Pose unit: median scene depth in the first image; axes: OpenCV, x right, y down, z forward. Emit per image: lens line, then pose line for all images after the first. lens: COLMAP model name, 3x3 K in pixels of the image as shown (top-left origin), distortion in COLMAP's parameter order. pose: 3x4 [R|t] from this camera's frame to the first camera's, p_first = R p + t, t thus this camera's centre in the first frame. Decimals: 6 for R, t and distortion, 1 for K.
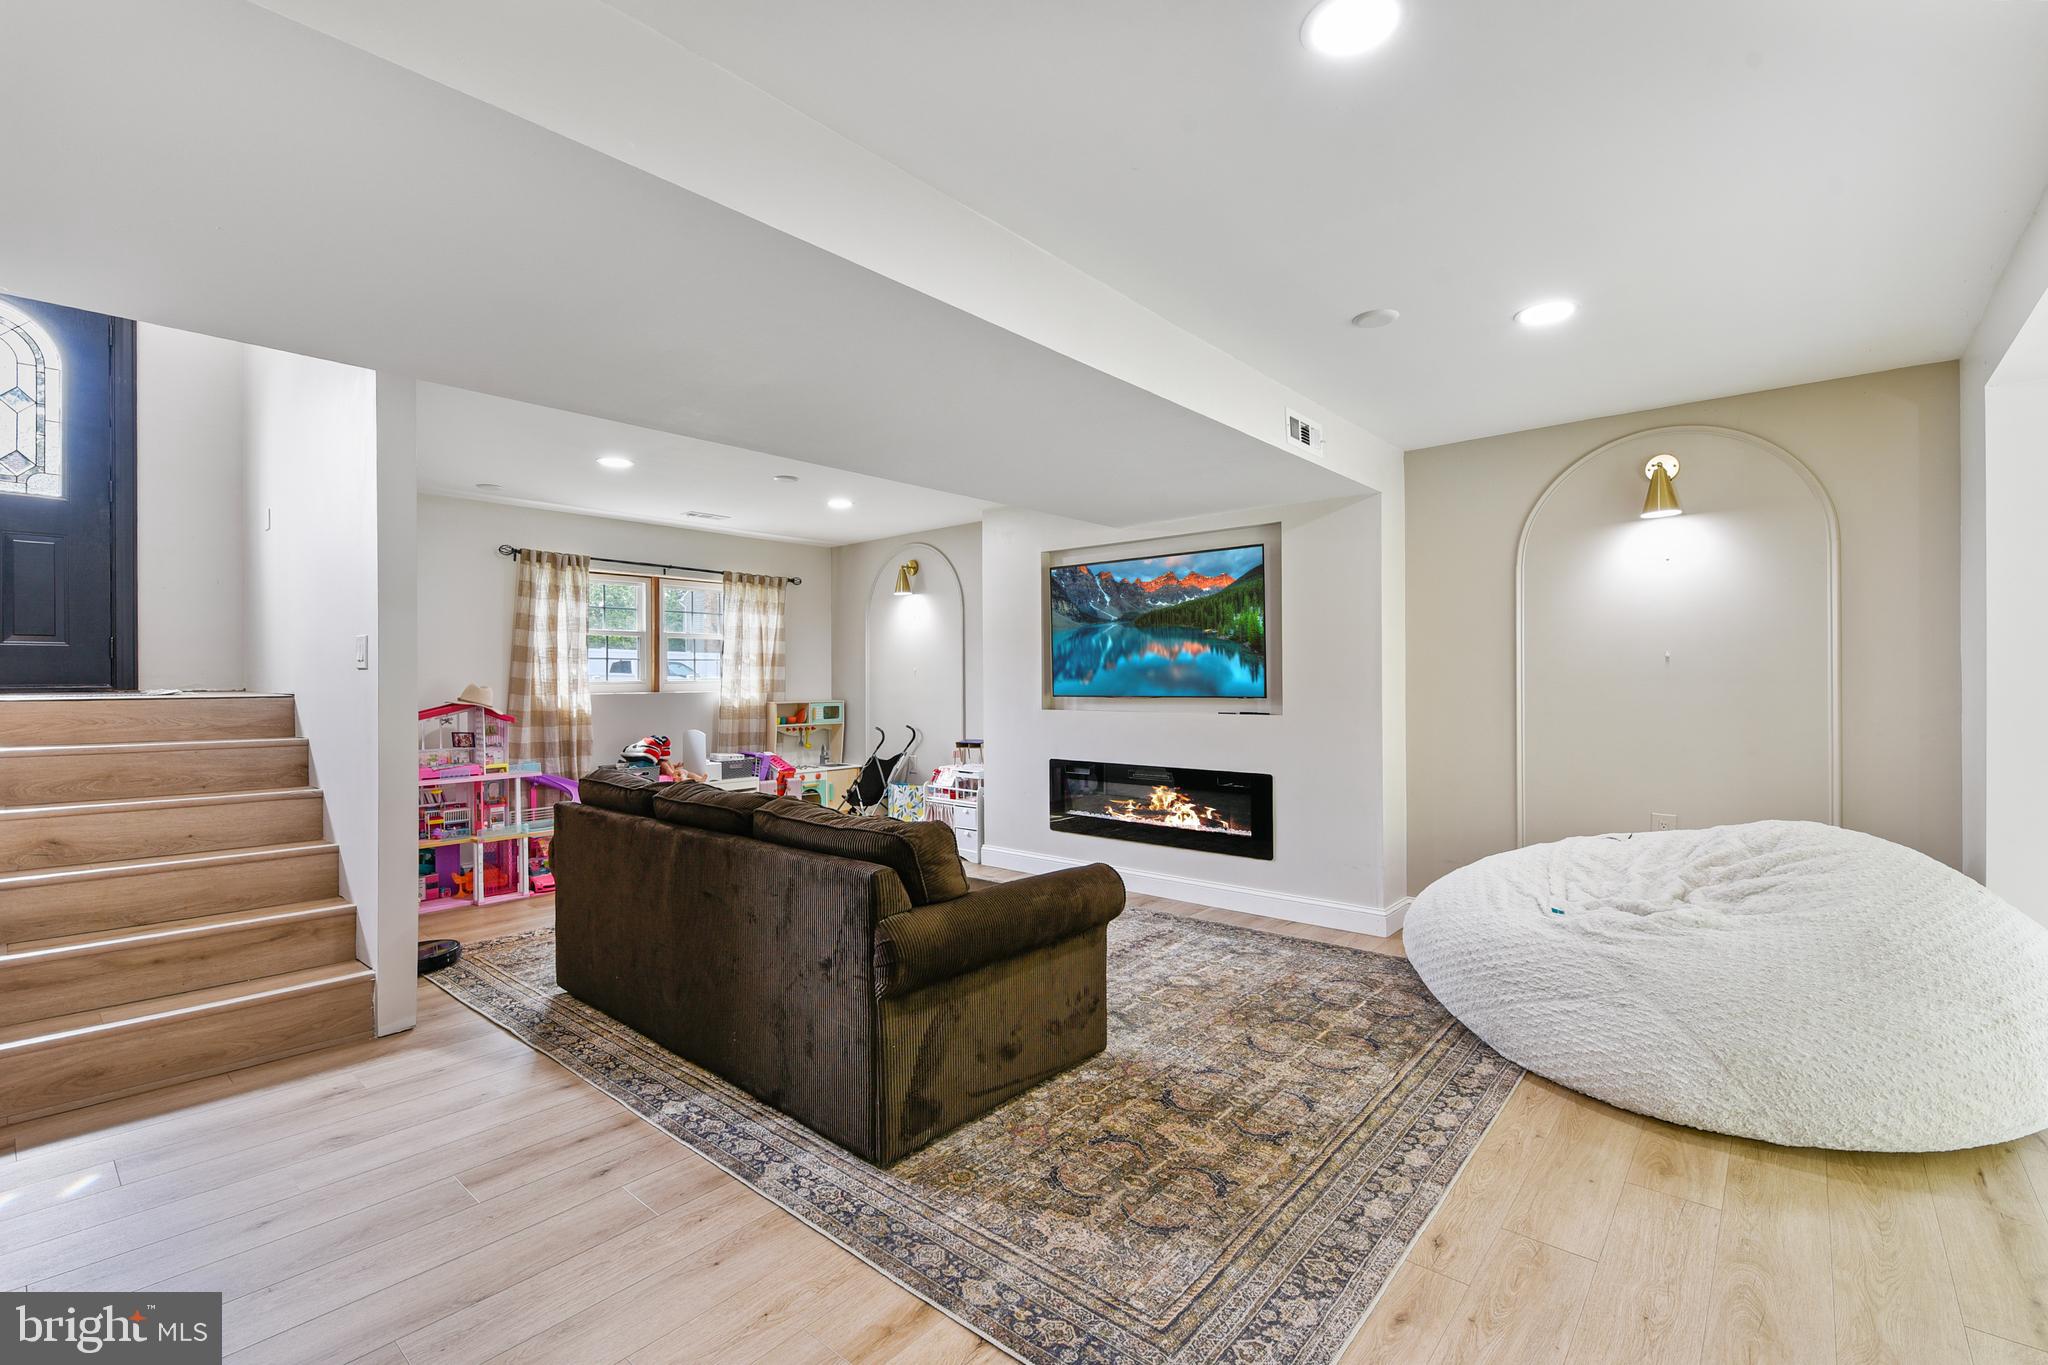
lens RADIAL K [[894.0, 0, 1033.9], [0, 894.0, 683.9], [0, 0, 1]] dist [0.008765, -0.006485]
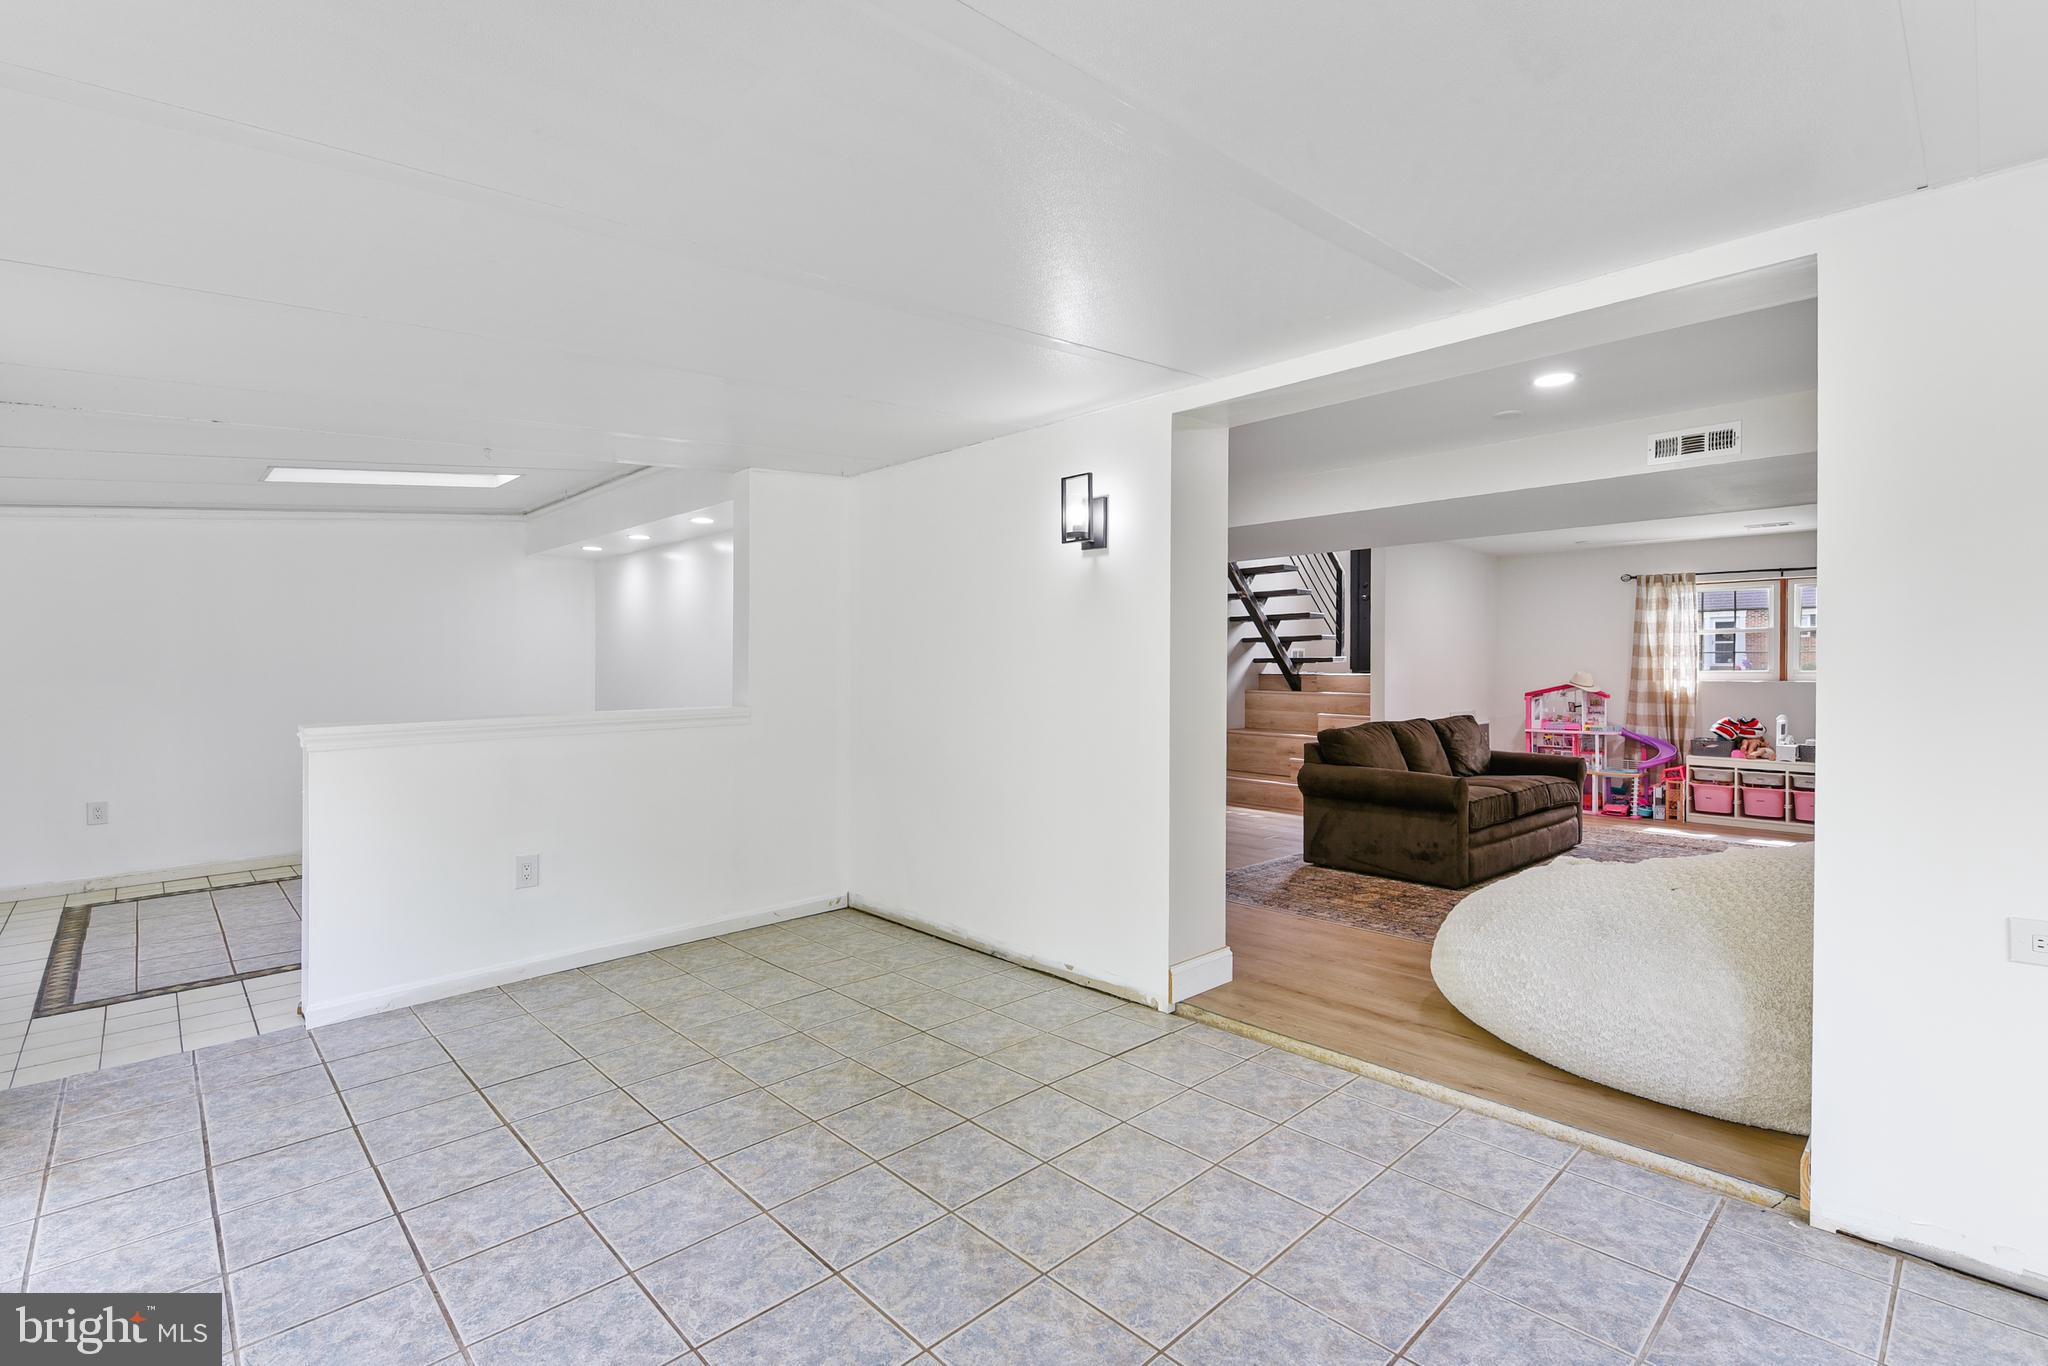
lens RADIAL K [[894.0, 0, 1027.7], [0, 894.0, 675.8], [0, 0, 1]] dist [0.008765, -0.006485]
pose [[-0.075902, 0.009060, -0.997074, 0.891761], [-0.008895, 0.999913, 0.009763, 0.000670], [0.997076, 0.009610, -0.075815, 0.159657]]
